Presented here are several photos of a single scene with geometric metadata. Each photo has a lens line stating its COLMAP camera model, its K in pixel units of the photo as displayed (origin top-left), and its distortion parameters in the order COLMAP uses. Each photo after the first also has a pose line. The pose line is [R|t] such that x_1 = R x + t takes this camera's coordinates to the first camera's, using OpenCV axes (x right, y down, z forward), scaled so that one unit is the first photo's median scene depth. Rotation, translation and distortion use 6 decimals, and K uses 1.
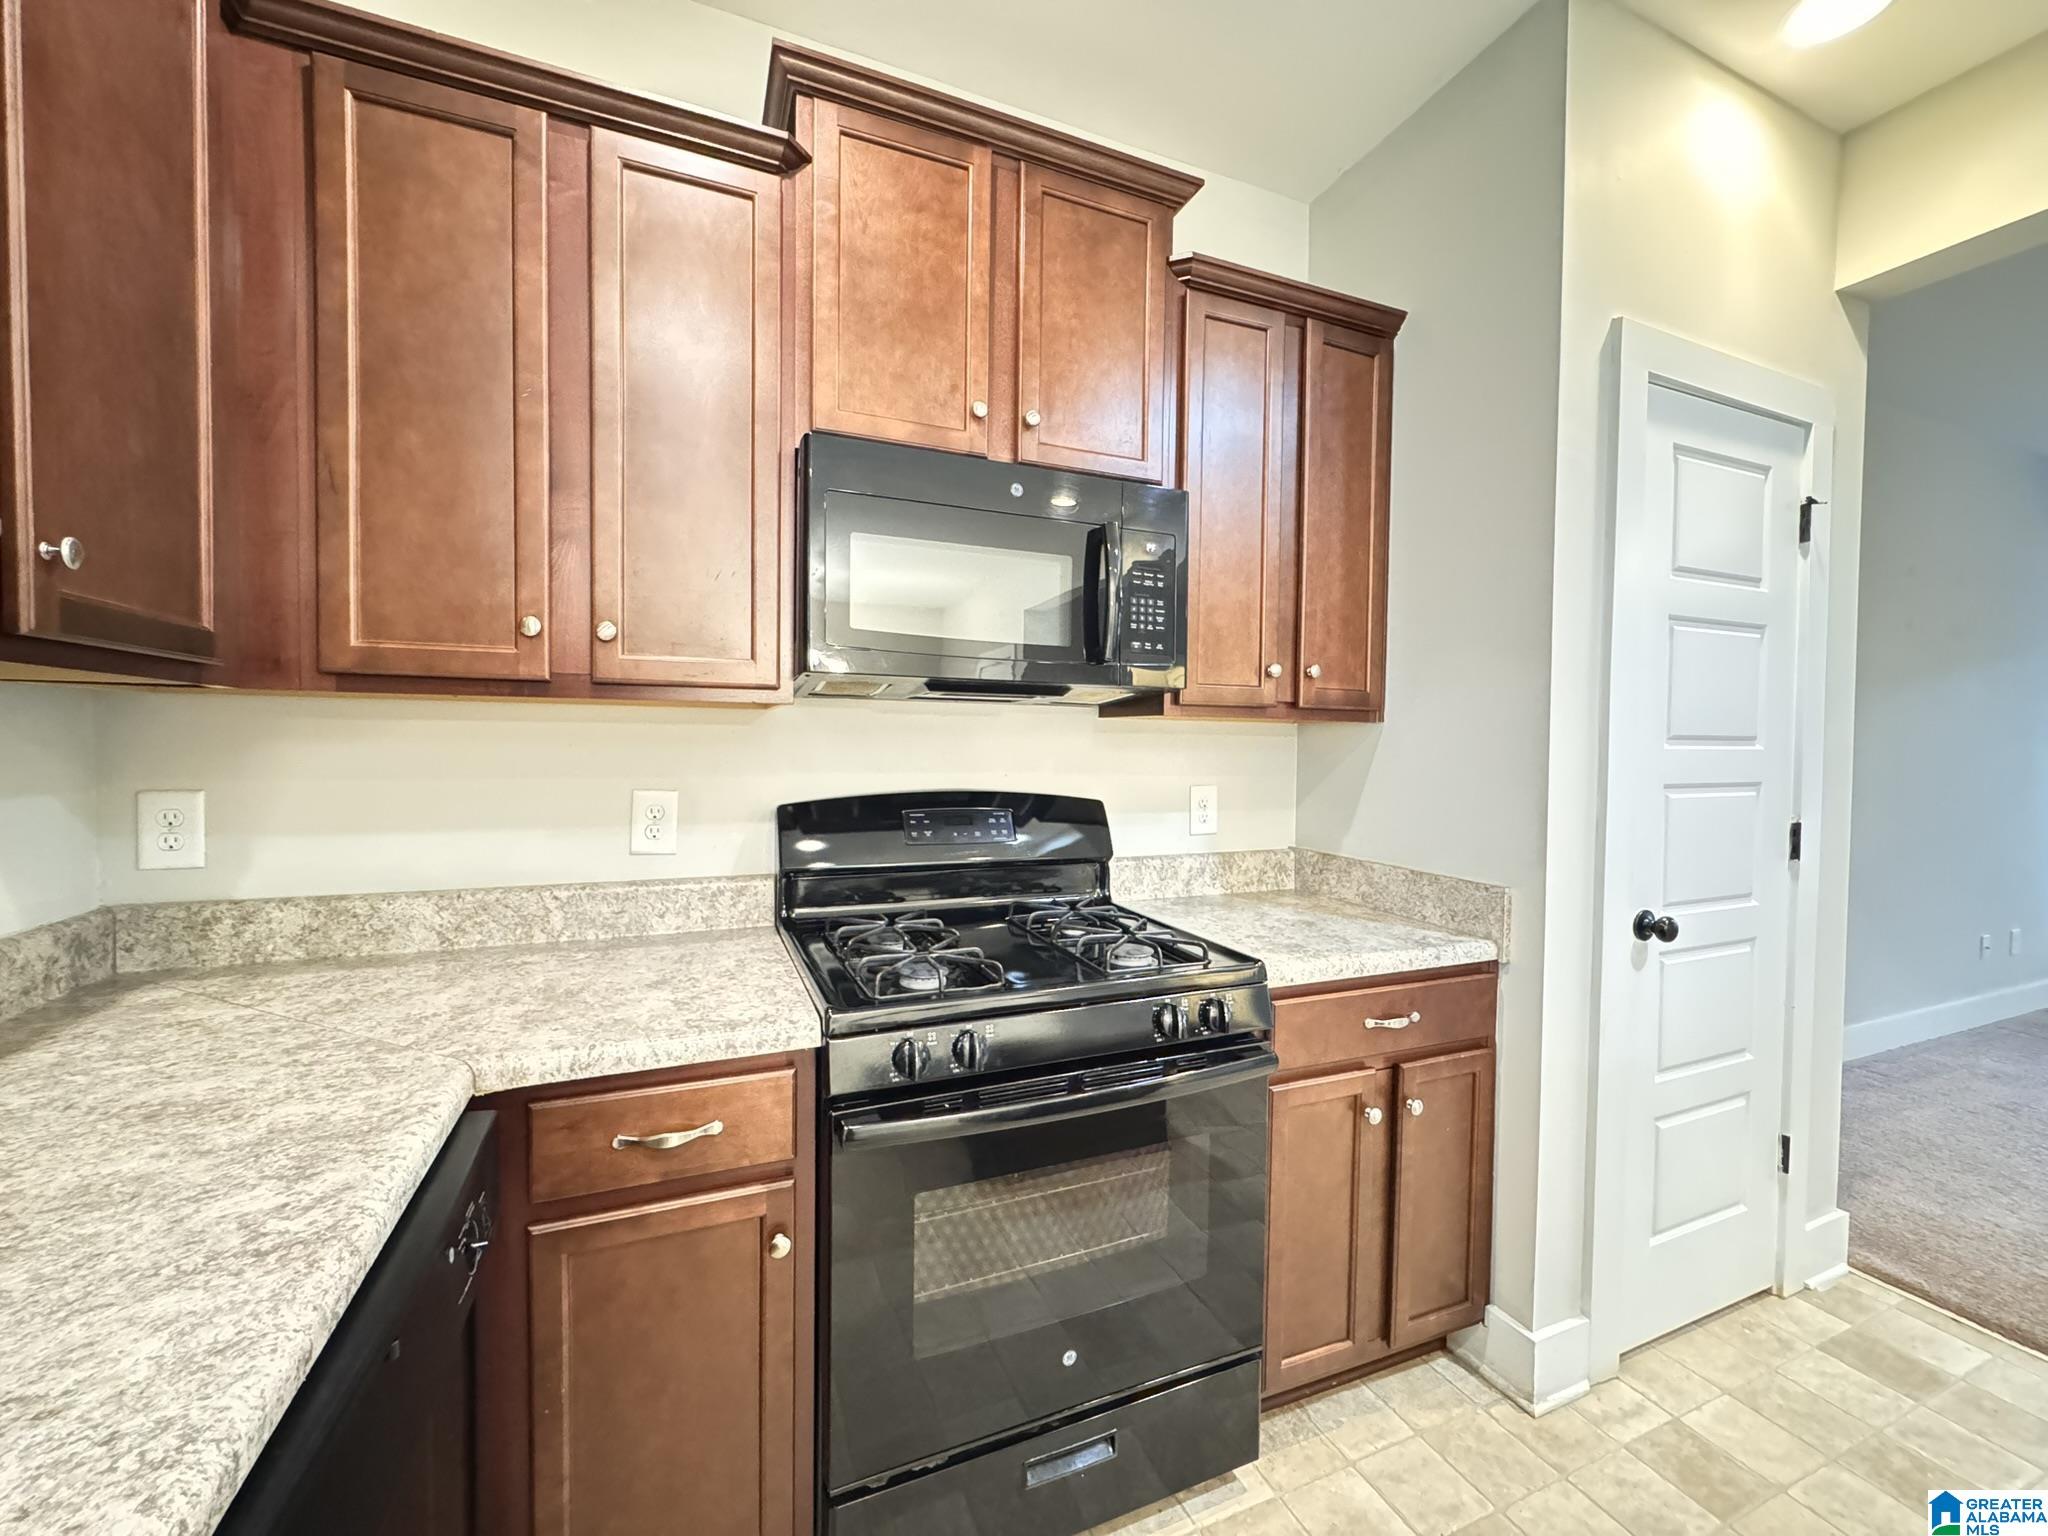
lens RADIAL K [[816.0, 0, 1023.0], [0, 816.0, 766.6], [0, 0, 1]] dist [-0.003494, 0.000373]
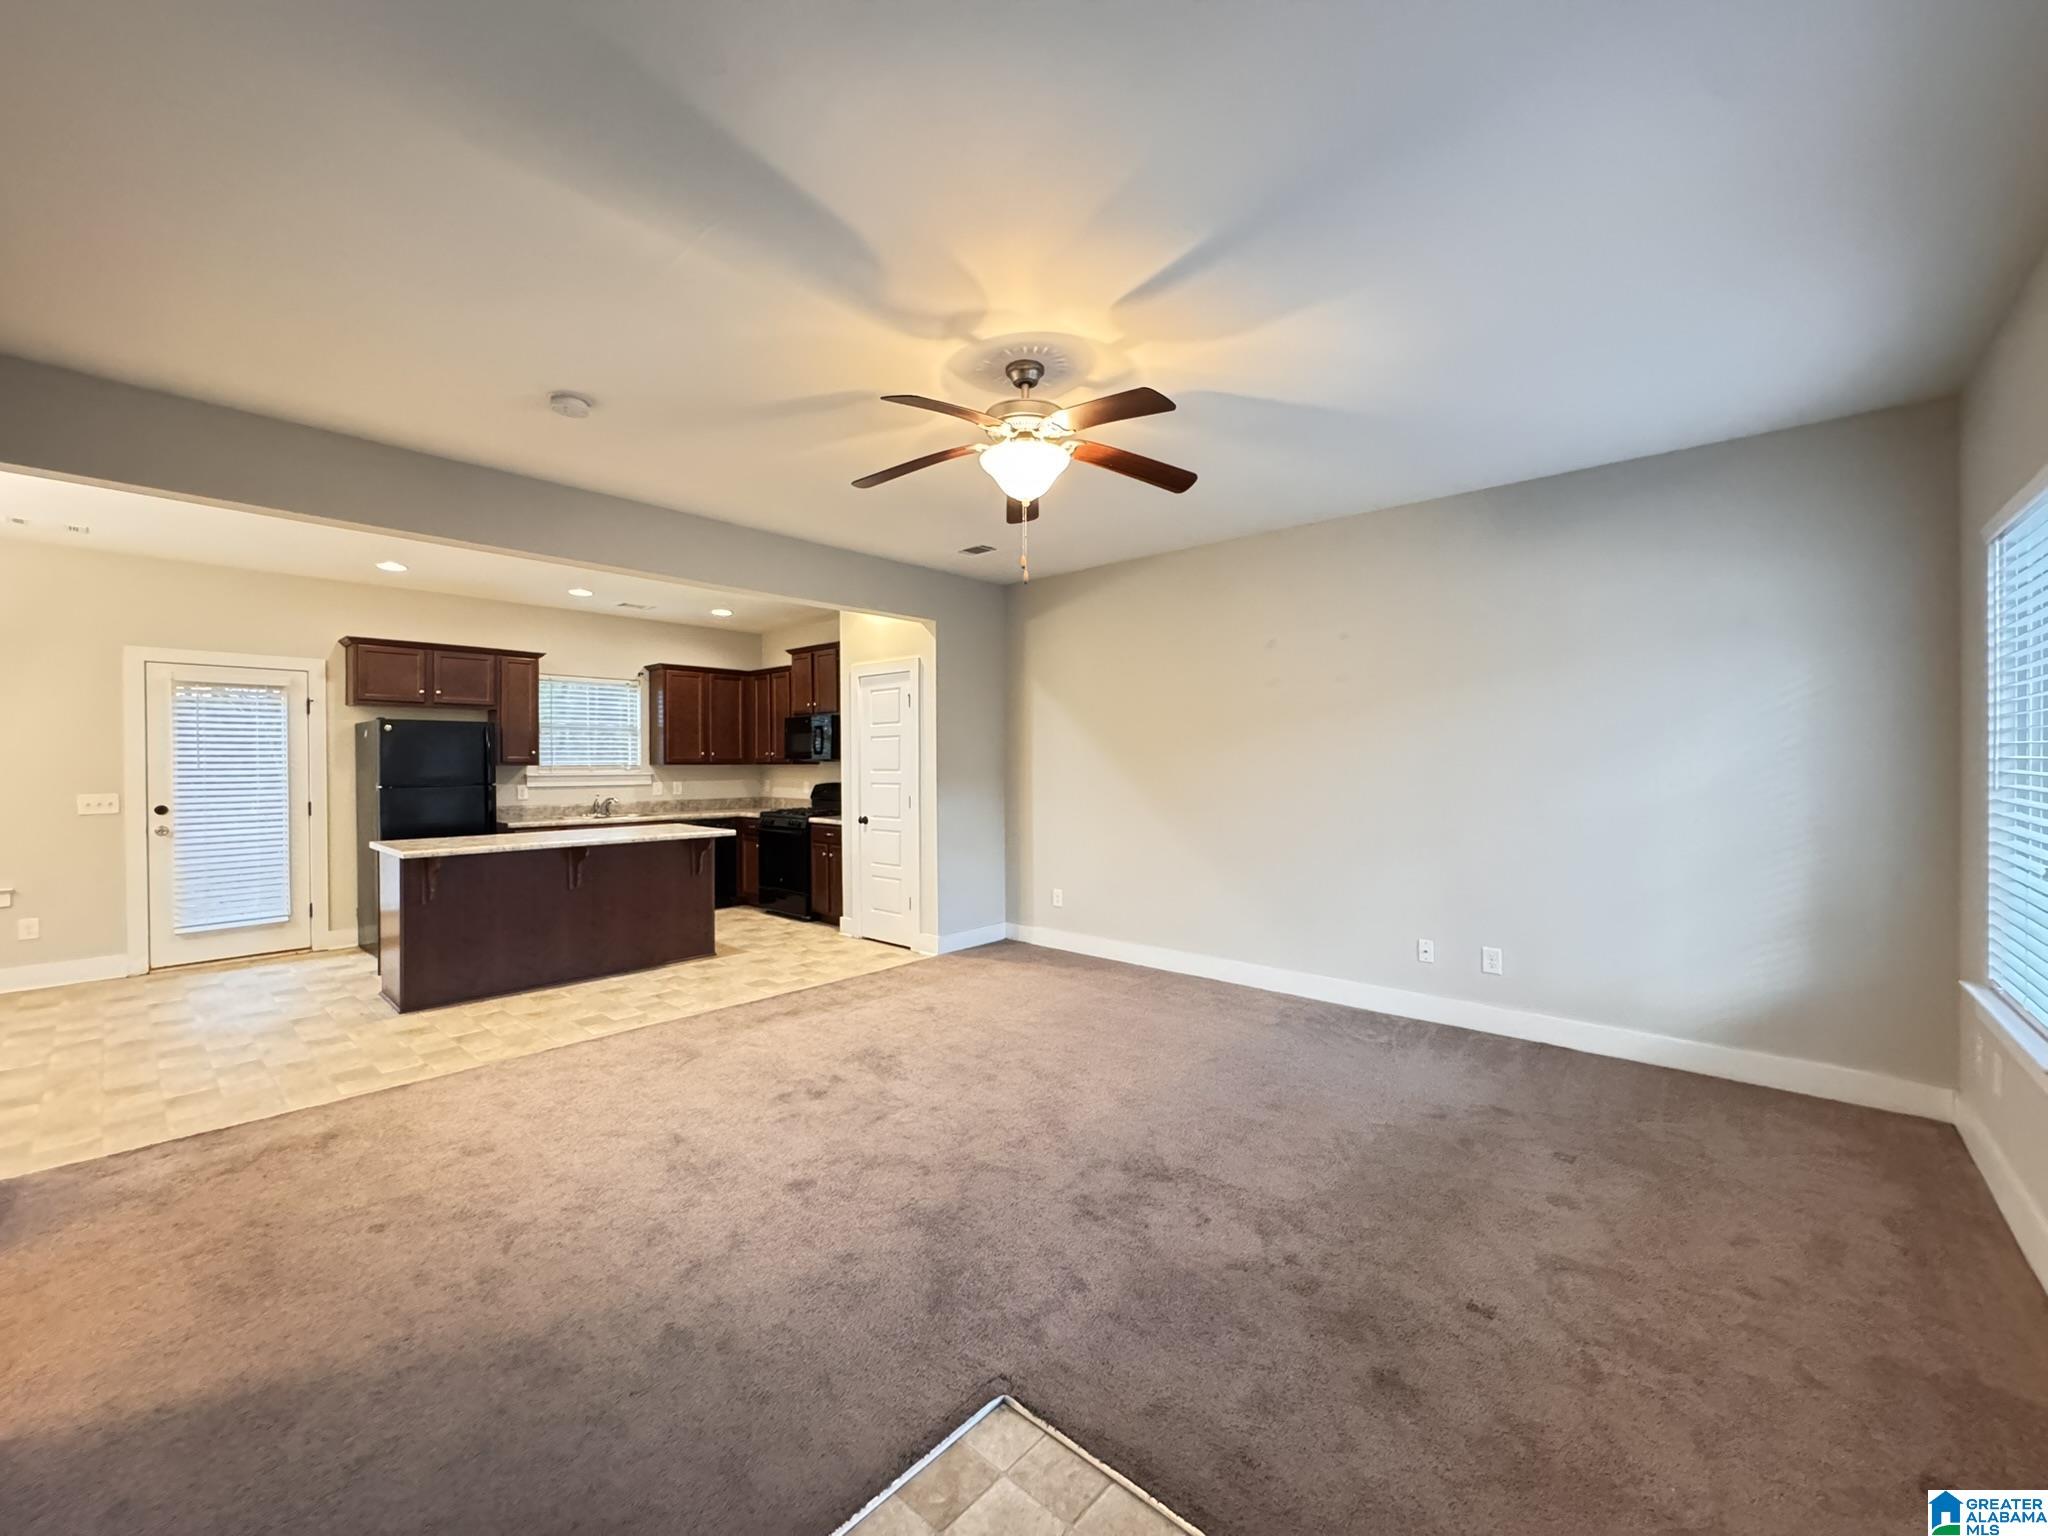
lens RADIAL K [[816.0, 0, 1023.5], [0, 816.0, 765.6], [0, 0, 1]] dist [-0.003494, 0.000373]
pose [[0.432006, -0.008432, -0.901831, 4.686850], [-0.018086, 0.999674, -0.018010, -0.000643], [0.901690, 0.024091, 0.431712, 0.035720]]
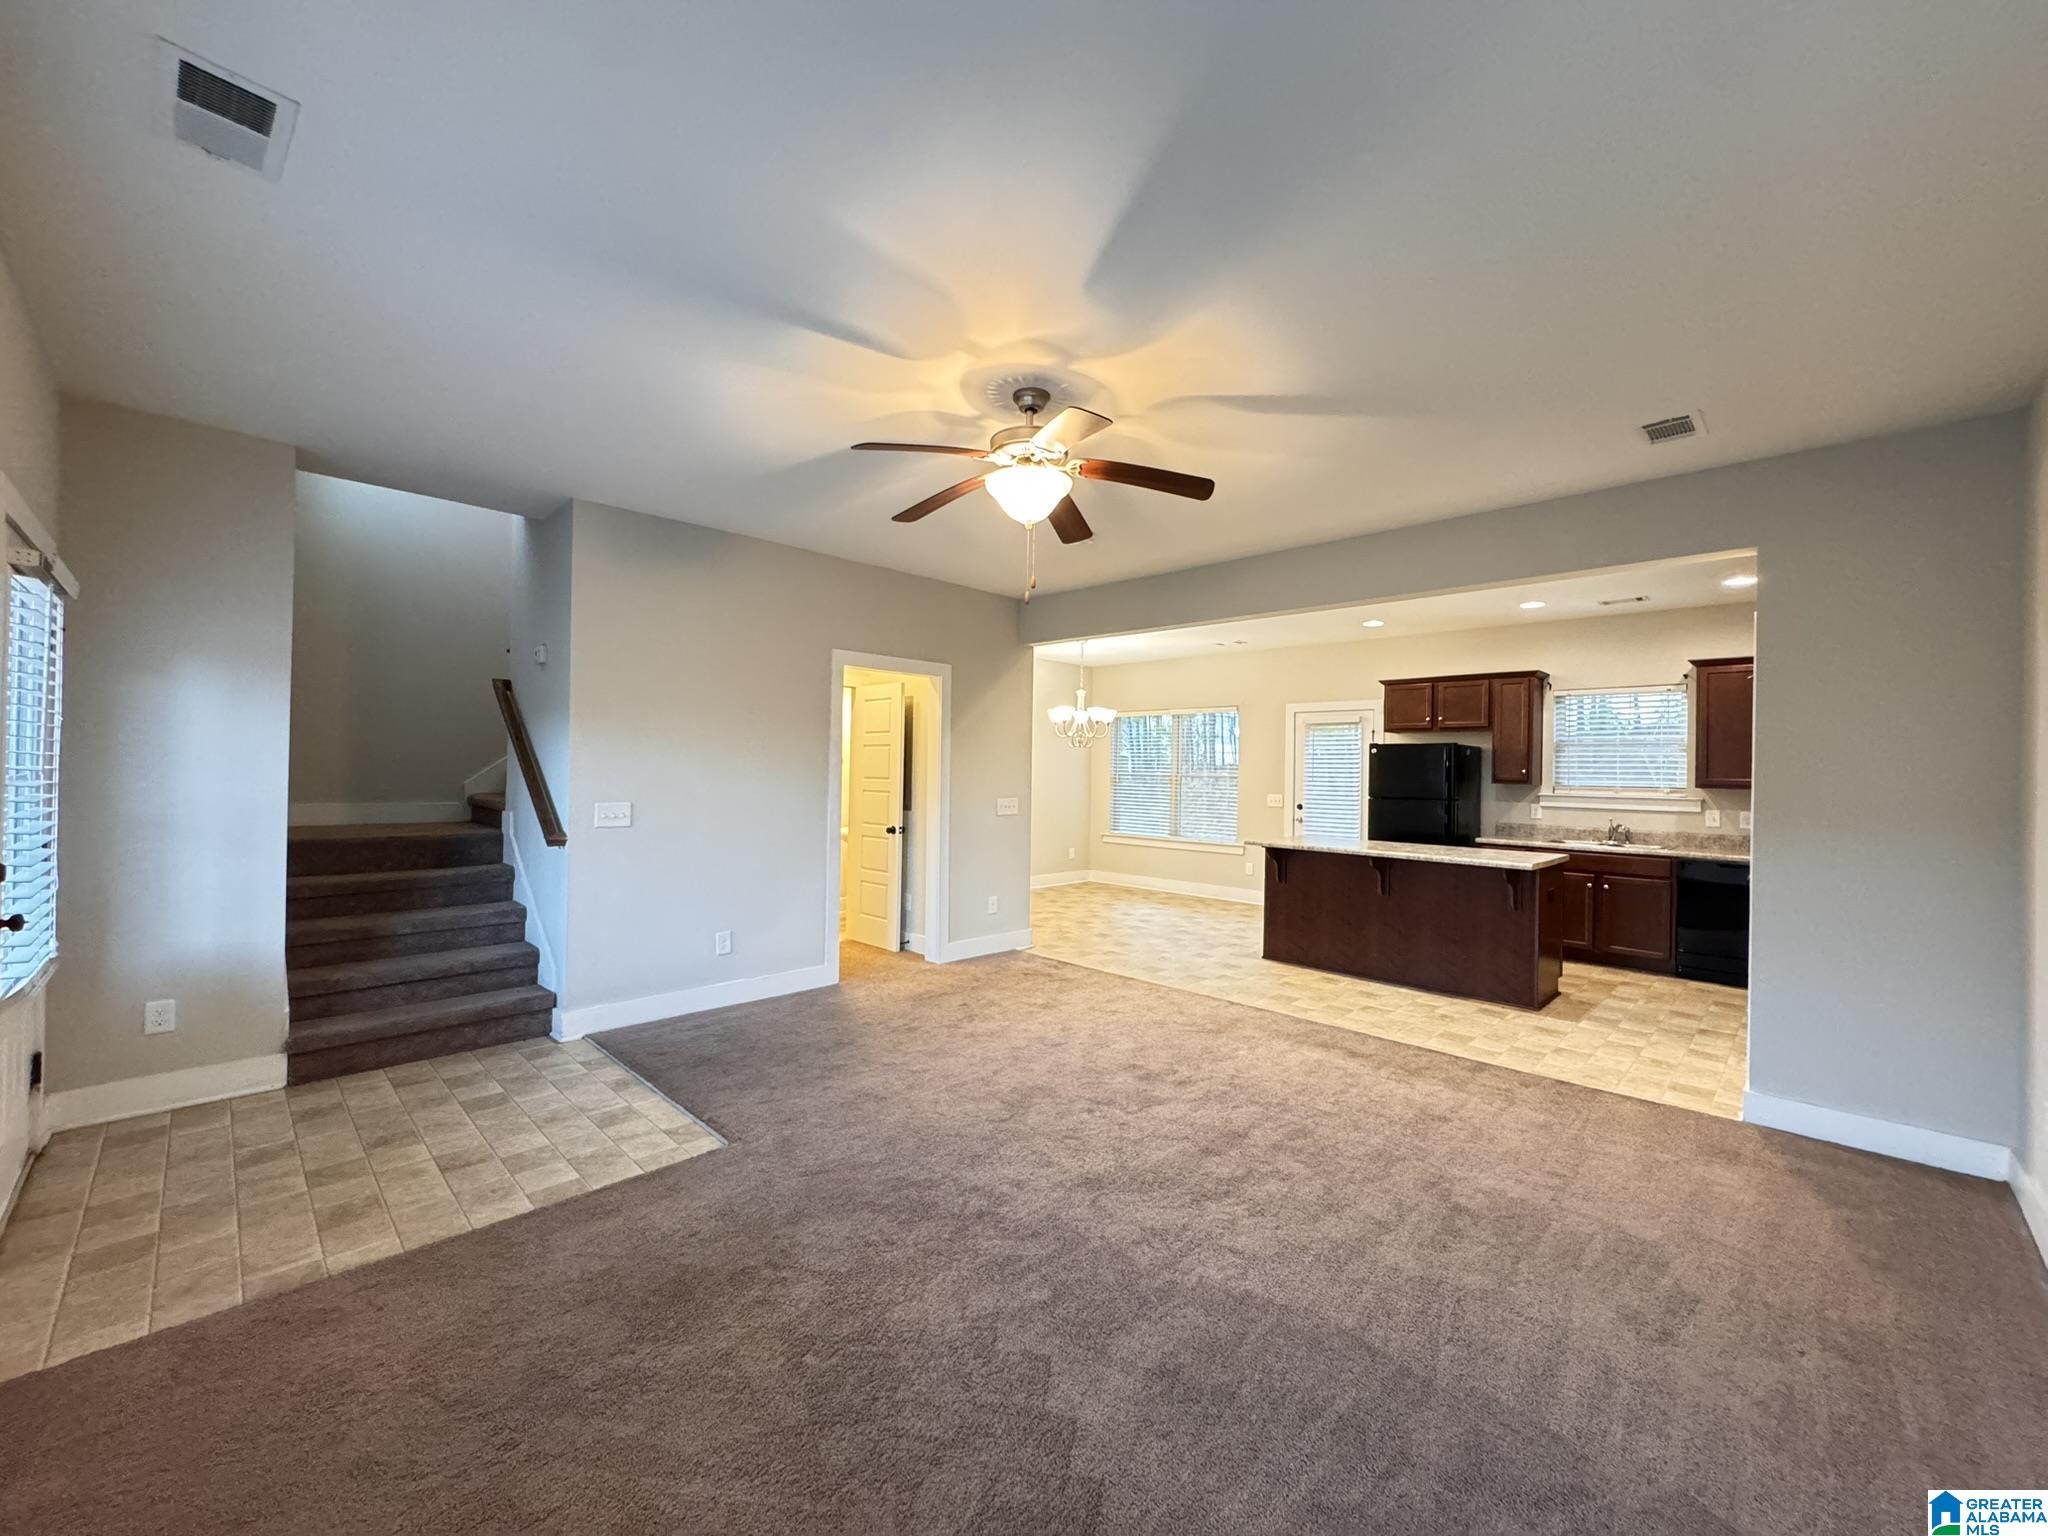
lens RADIAL K [[816.0, 0, 1027.6], [0, 816.0, 772.4], [0, 0, 1]] dist [-0.003494, 0.000373]
pose [[-0.921510, -0.025944, -0.387488, 3.800305], [-0.038925, 0.998912, 0.025688, -0.100584], [0.386400, 0.038754, -0.921517, 2.448976]]
